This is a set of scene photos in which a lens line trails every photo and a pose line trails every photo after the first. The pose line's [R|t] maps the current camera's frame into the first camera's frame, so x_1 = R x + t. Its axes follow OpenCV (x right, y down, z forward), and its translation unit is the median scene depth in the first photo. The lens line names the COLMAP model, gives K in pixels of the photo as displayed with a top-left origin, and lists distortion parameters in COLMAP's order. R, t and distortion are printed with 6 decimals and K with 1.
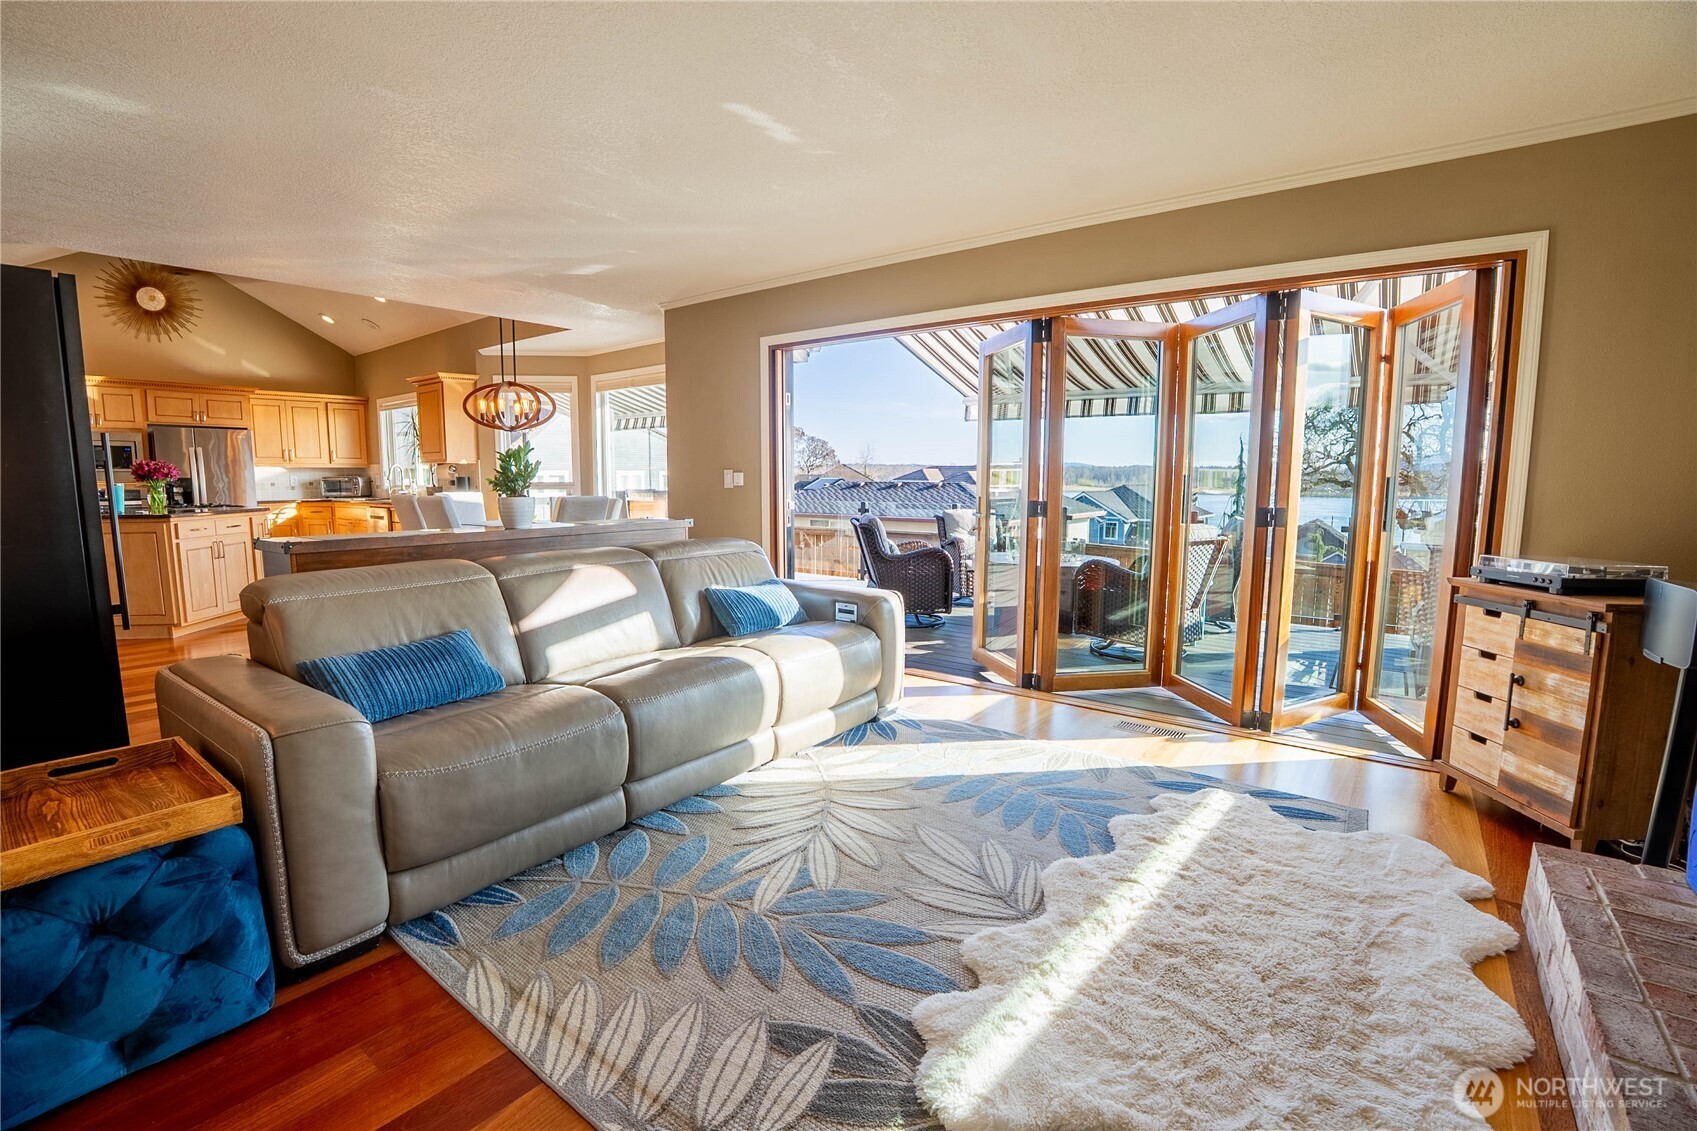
lens RADIAL K [[747.1, 0, 848.1], [0, 747.1, 569.0], [0, 0, 1]] dist [-0.067533, 0.014068]
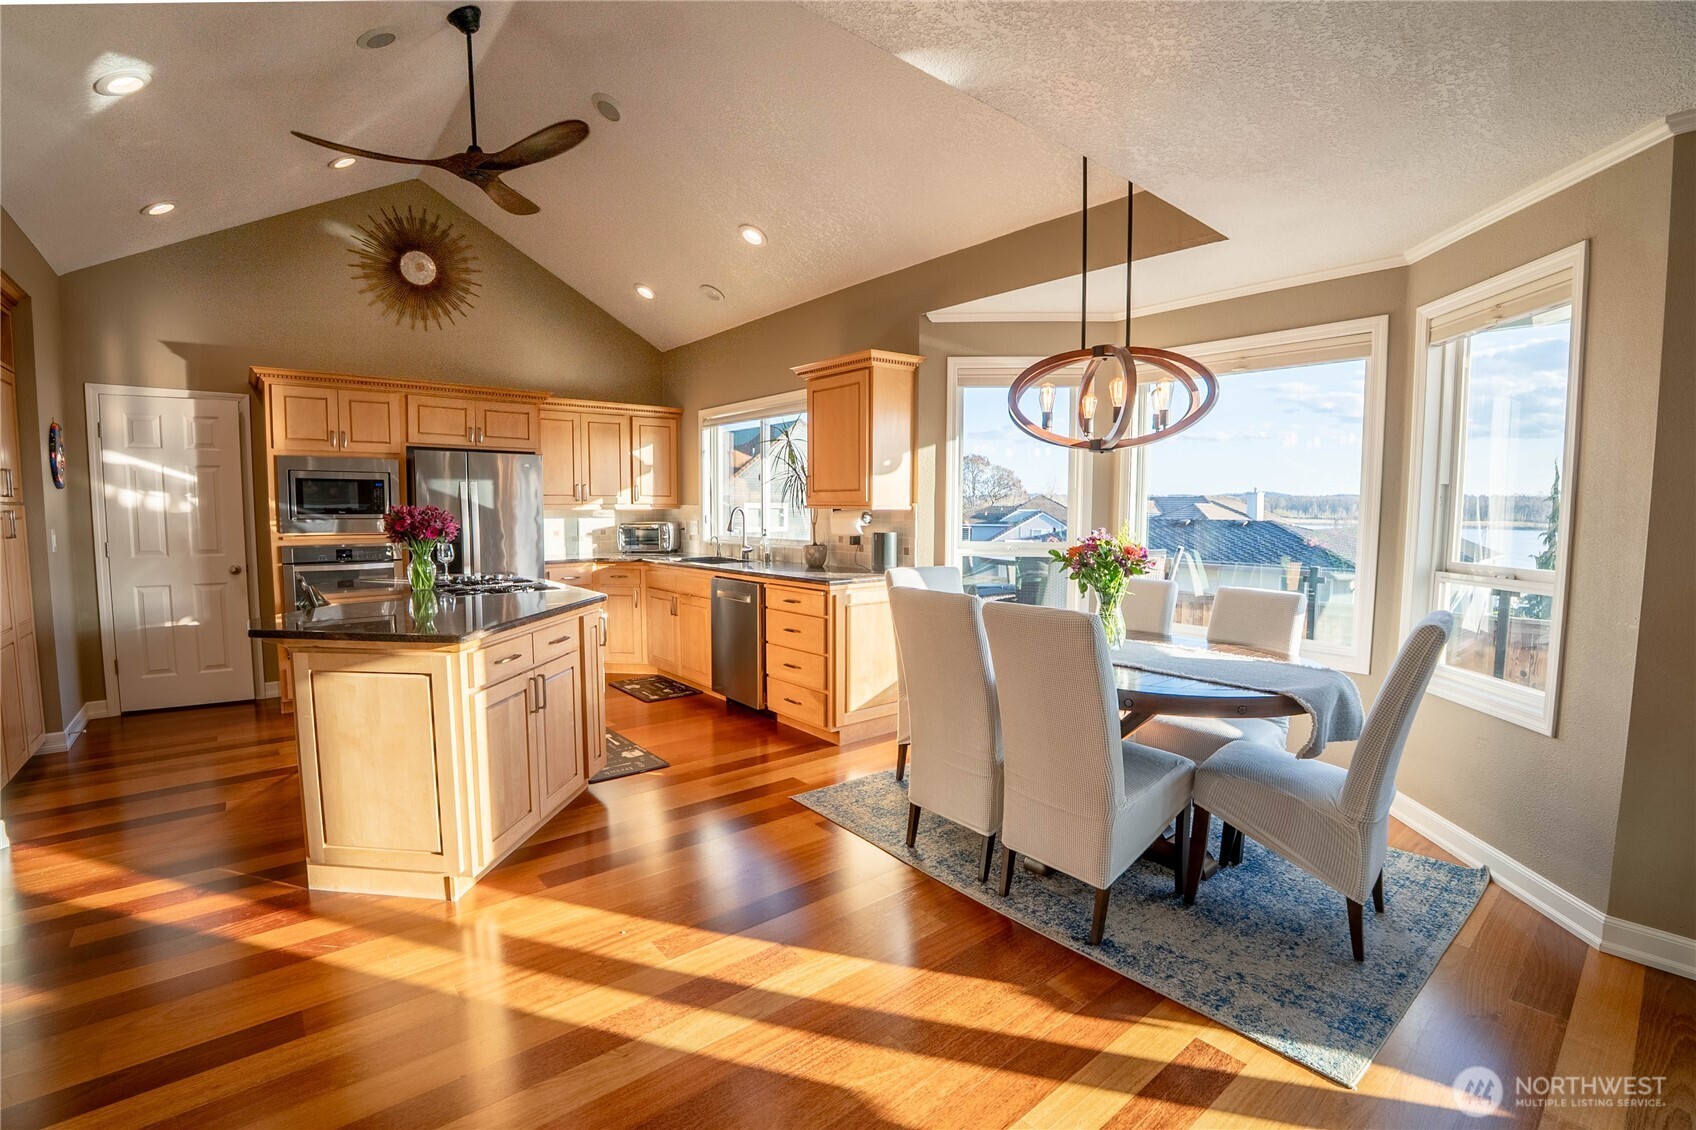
lens RADIAL K [[757.7, 0, 841.8], [0, 757.7, 568.2], [0, 0, 1]] dist [-0.068980, 0.013818]
pose [[0.974087, 0.018760, -0.225393, -0.428677], [-0.027966, 0.998897, -0.037721, -0.075162], [0.224437, 0.043047, 0.973537, 0.413725]]
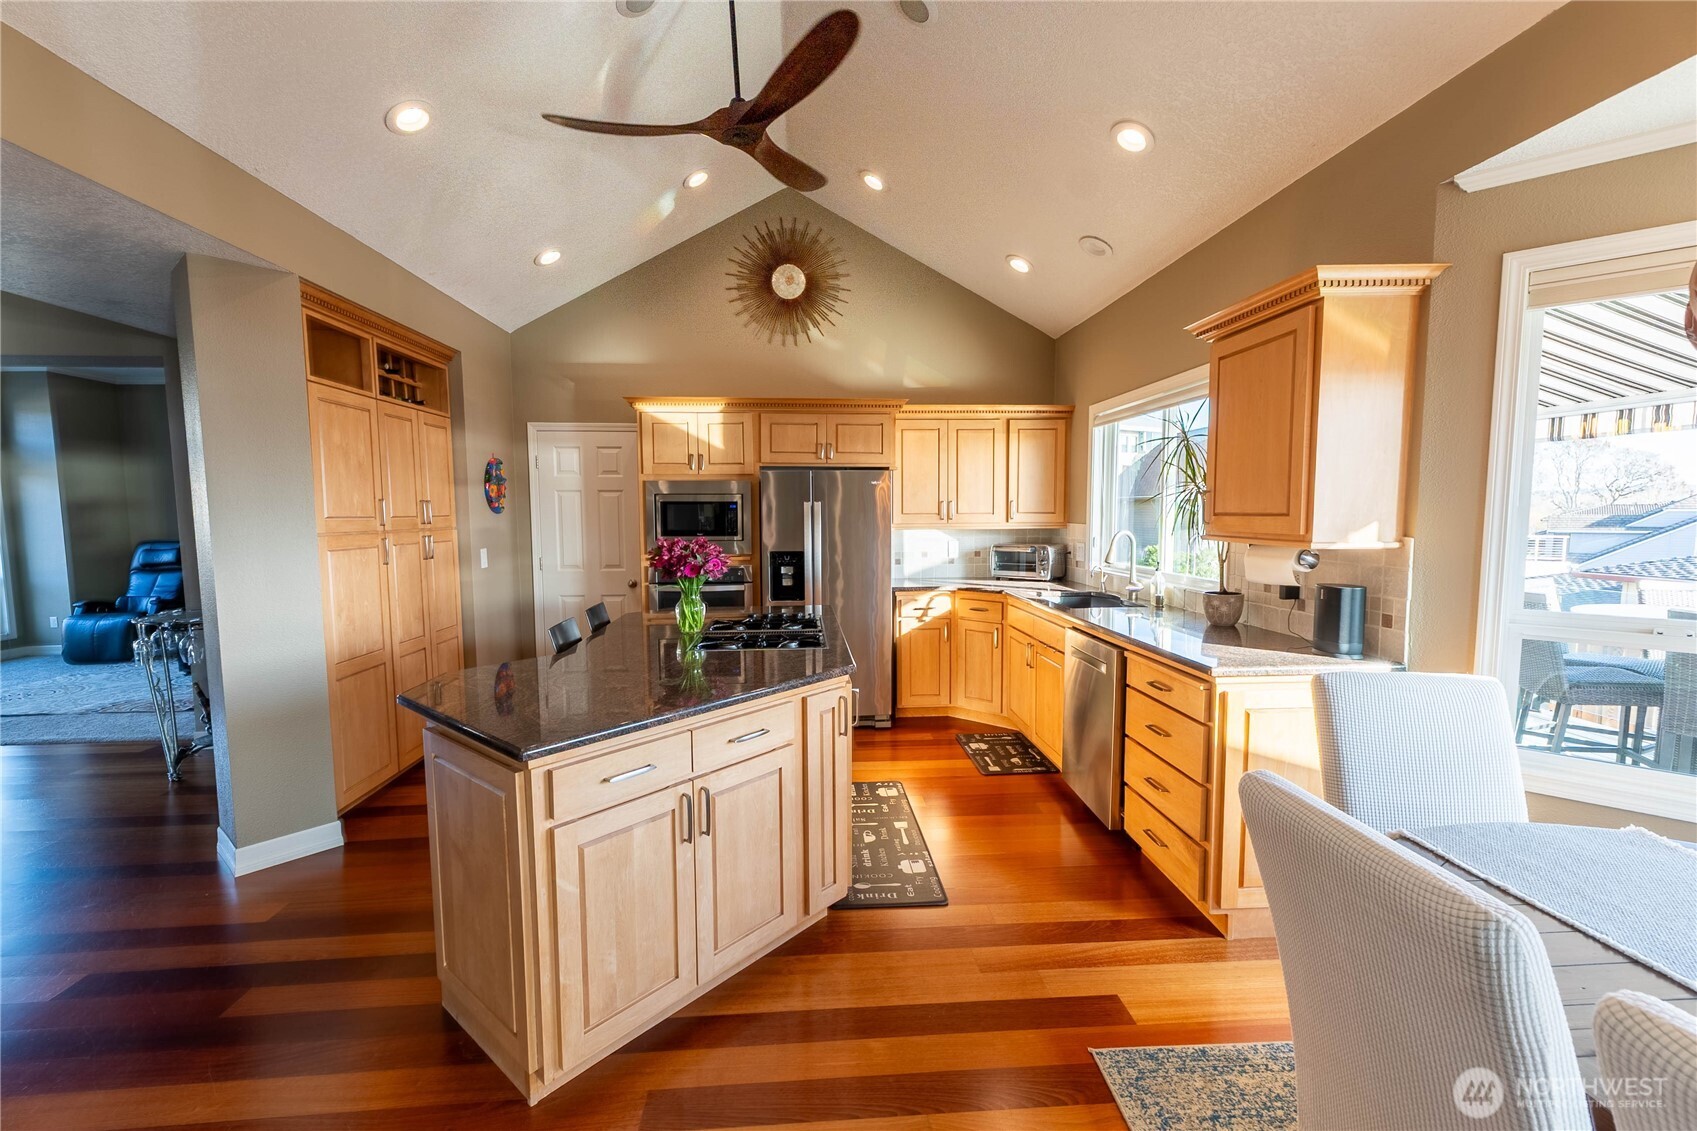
lens RADIAL K [[716.4, 0, 849.1], [0, 716.4, 570.4], [0, 0, 1]] dist [0.003048, -0.000091]
pose [[0.665460, 0.056566, -0.744287, -0.436718], [-0.082437, 0.996594, 0.002036, -0.116931], [0.741867, 0.060002, 0.667857, 0.618241]]
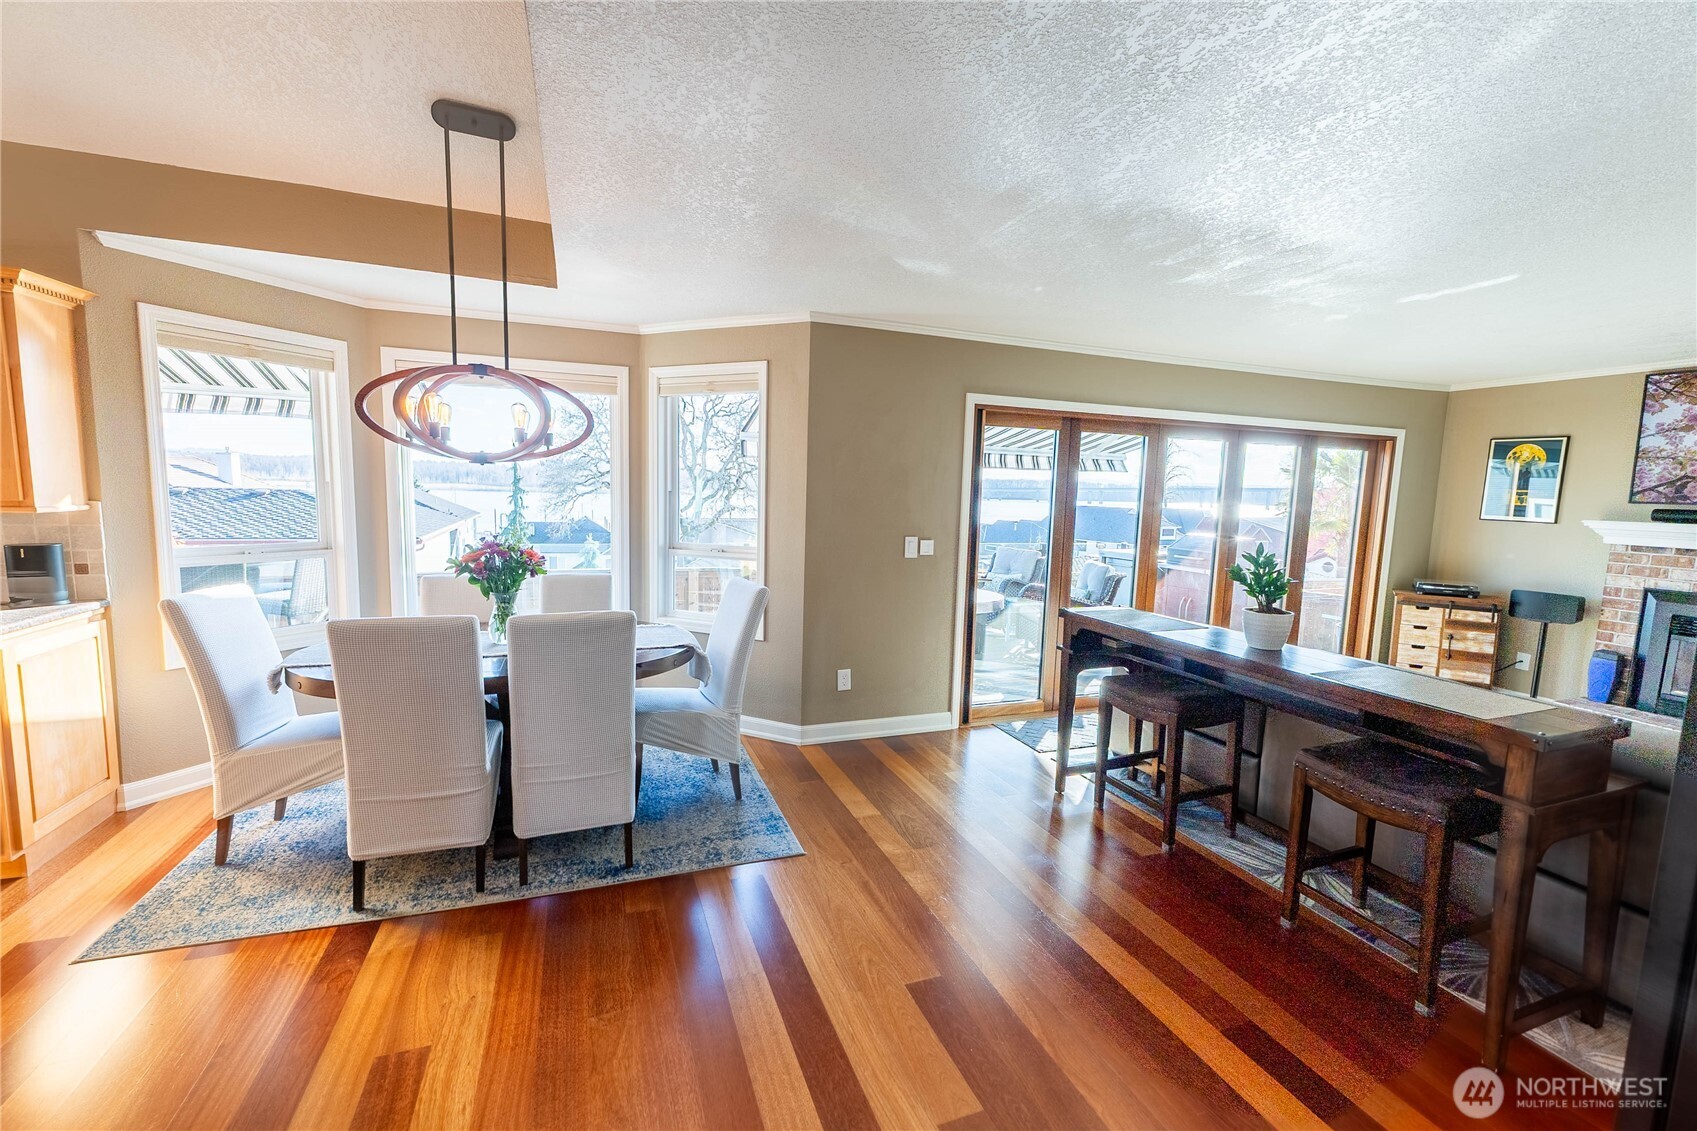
lens RADIAL K [[716.4, 0, 849.1], [0, 716.4, 570.4], [0, 0, 1]] dist [0.003048, -0.000091]
pose [[0.534538, -0.085569, 0.840802, -0.627445], [0.075694, 0.995710, 0.053212, -0.101444], [-0.841748, 0.035200, 0.538722, 0.433809]]
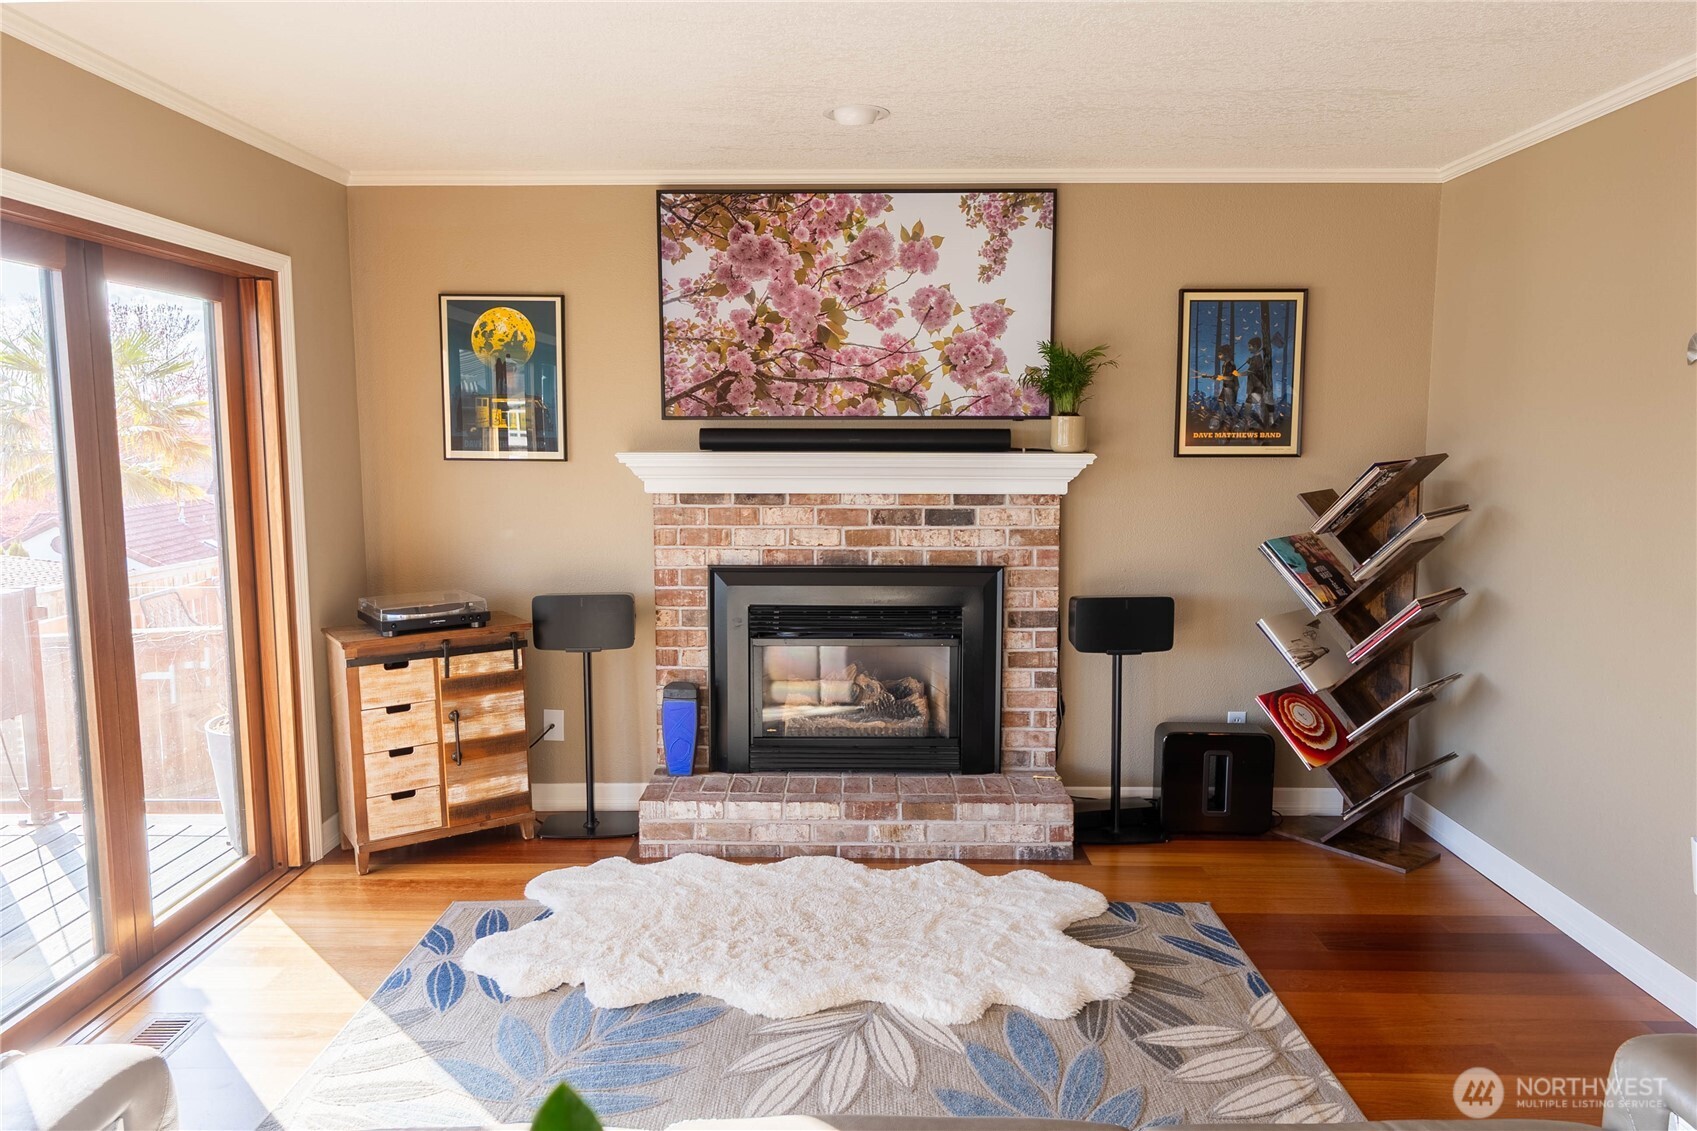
lens RADIAL K [[1156.3, 0, 848.5], [0, 1156.3, 565.5], [0, 0, 1]] dist [-0.003216, 0.000240]
pose [[-0.598781, -0.098631, 0.794817, -0.234684], [0.094537, 0.976747, 0.192427, -0.105832], [-0.795314, 0.190362, -0.575533, 0.467408]]
